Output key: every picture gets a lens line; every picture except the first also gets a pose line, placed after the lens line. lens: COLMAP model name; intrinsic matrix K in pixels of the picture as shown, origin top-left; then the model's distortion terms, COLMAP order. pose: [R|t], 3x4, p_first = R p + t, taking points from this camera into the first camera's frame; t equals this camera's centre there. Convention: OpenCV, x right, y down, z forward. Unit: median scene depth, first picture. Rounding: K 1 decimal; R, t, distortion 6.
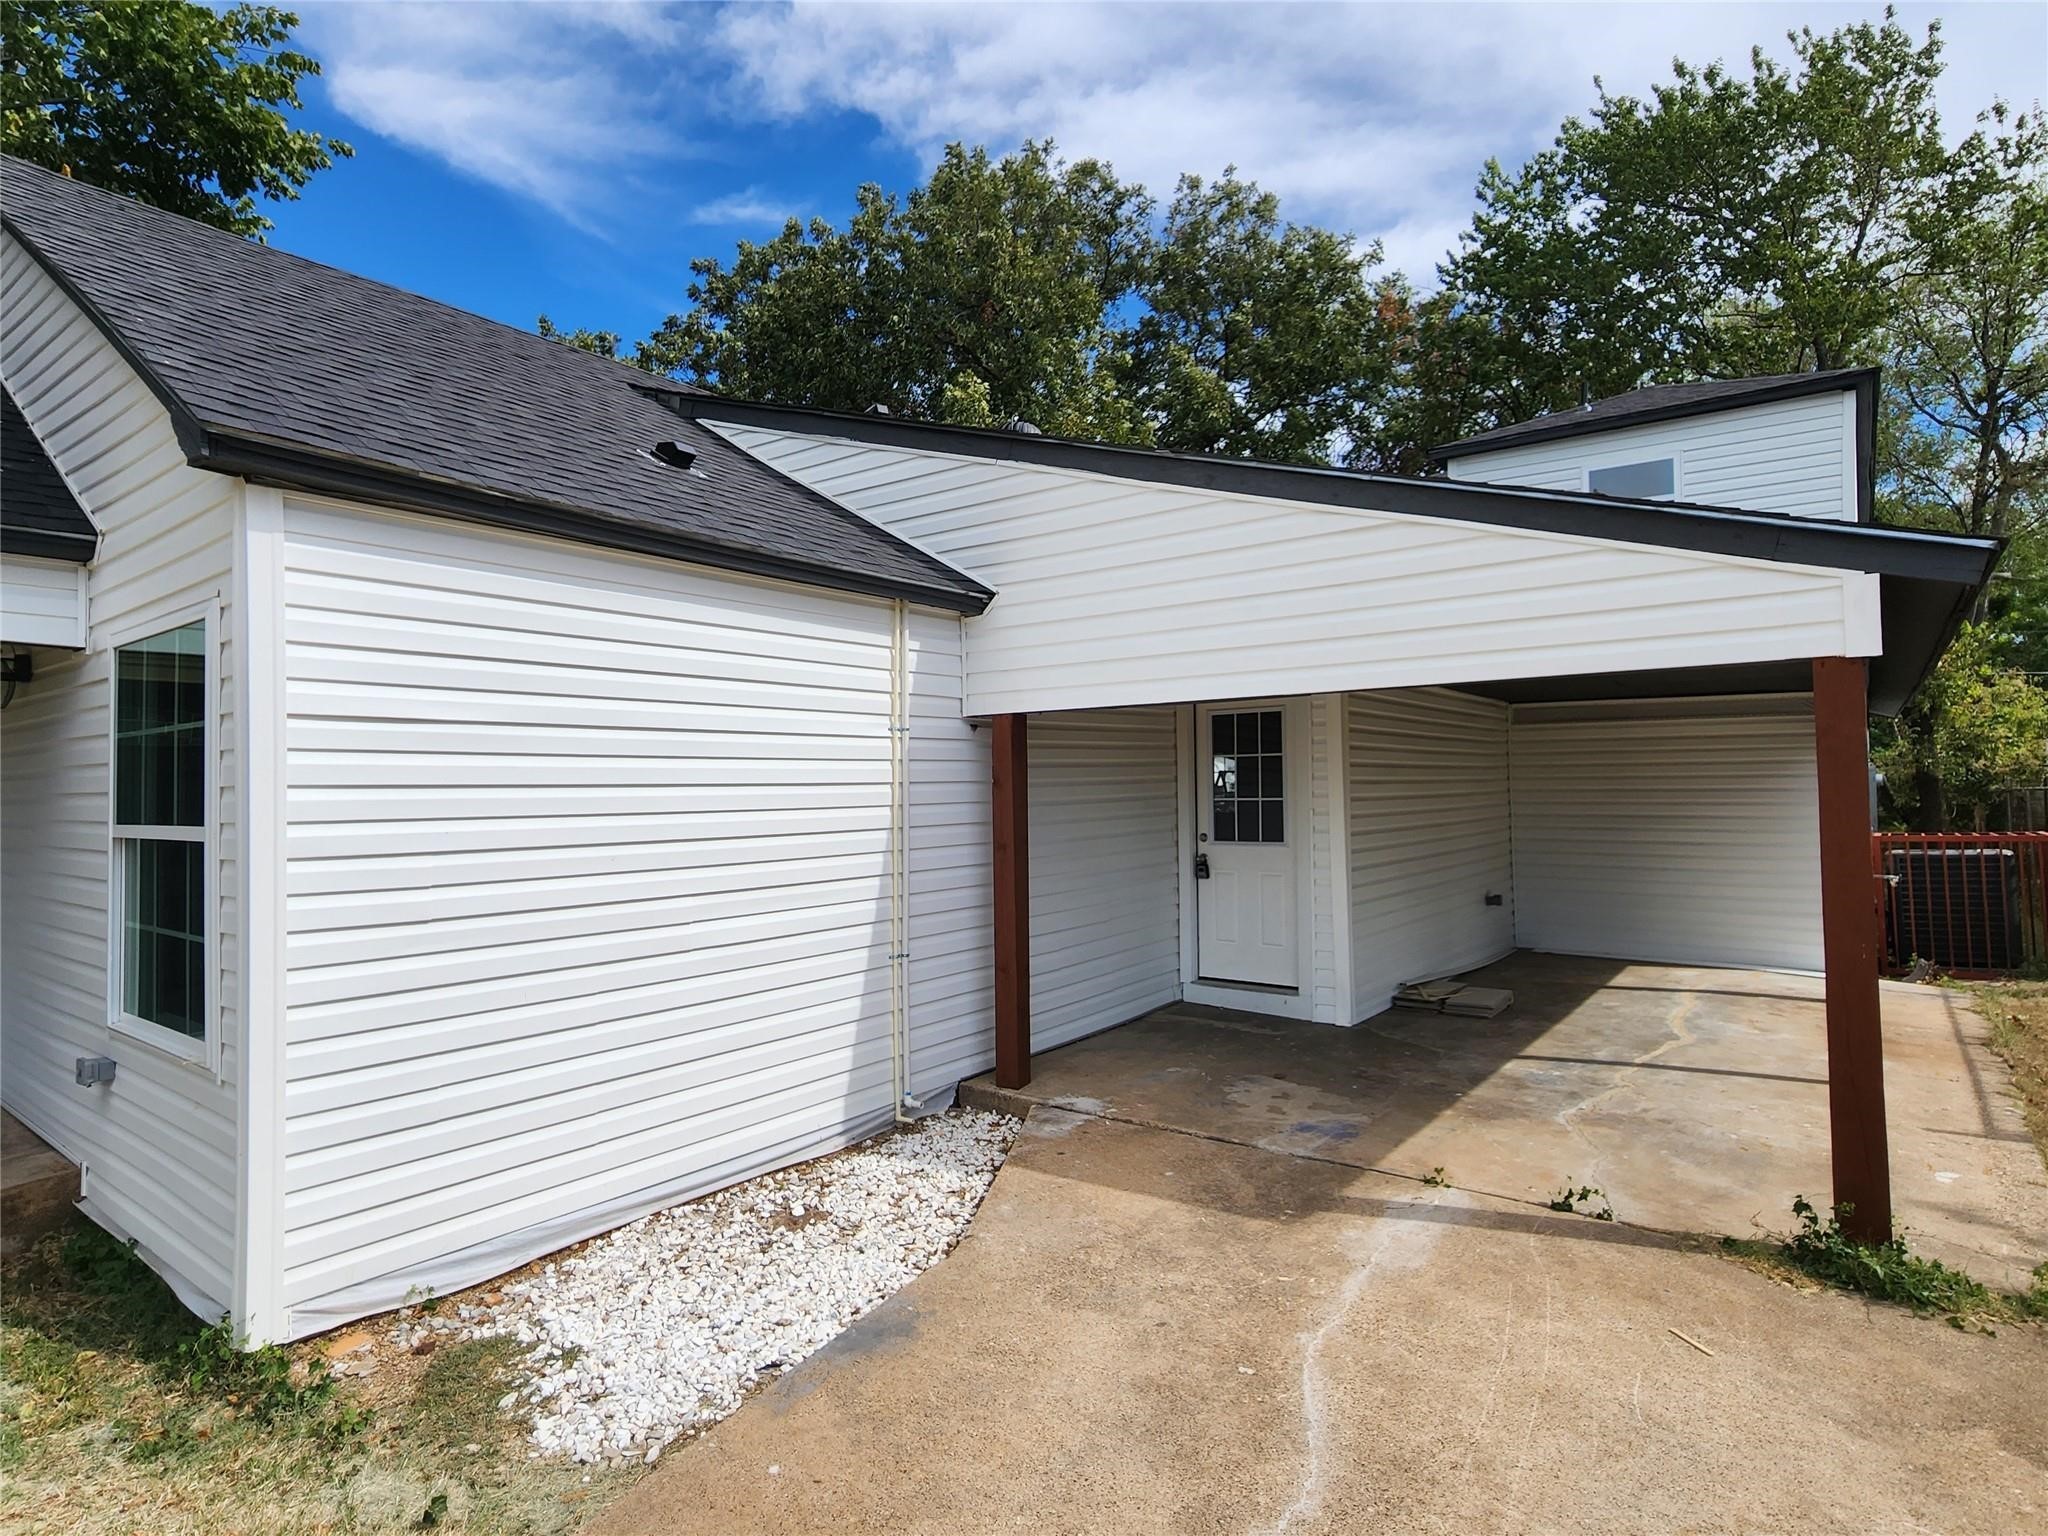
lens RADIAL K [[1103.9, 0, 1020.0], [0, 1103.9, 762.9], [0, 0, 1]] dist [0.004131, 0.002108]
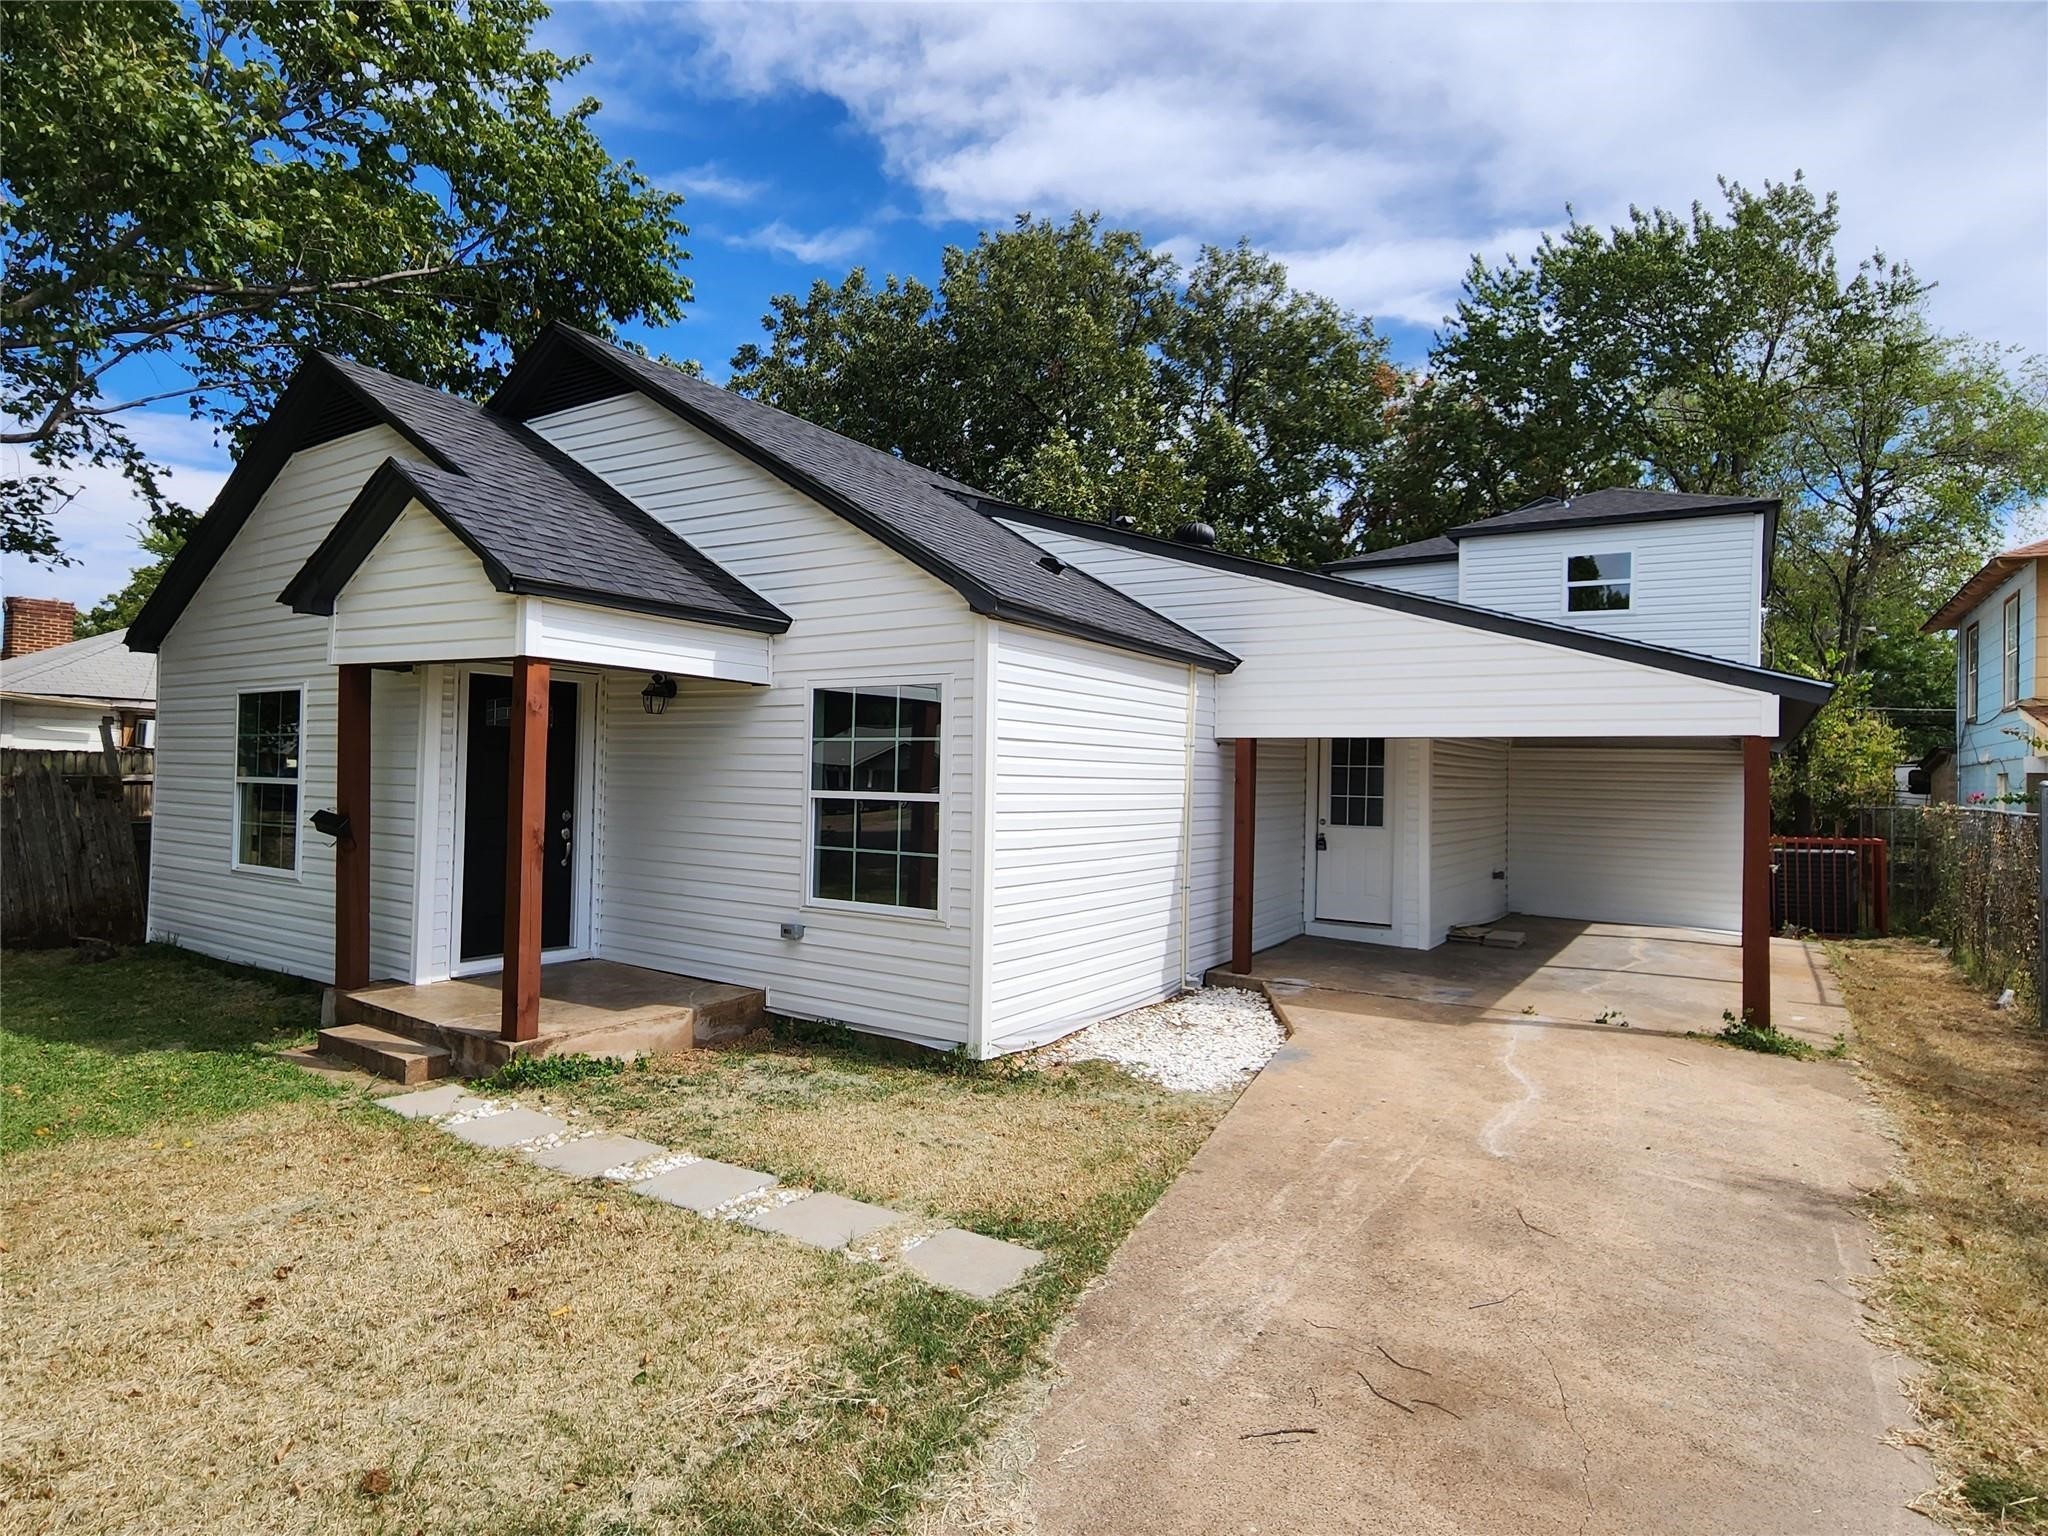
lens RADIAL K [[1103.9, 0, 1026.8], [0, 1103.9, 764.7], [0, 0, 1]] dist [0.004131, 0.002108]
pose [[0.996680, 0.035584, 0.073231, -0.253421], [-0.036439, 0.999282, 0.010369, -0.006099], [-0.072810, -0.013003, 0.997261, -0.315511]]
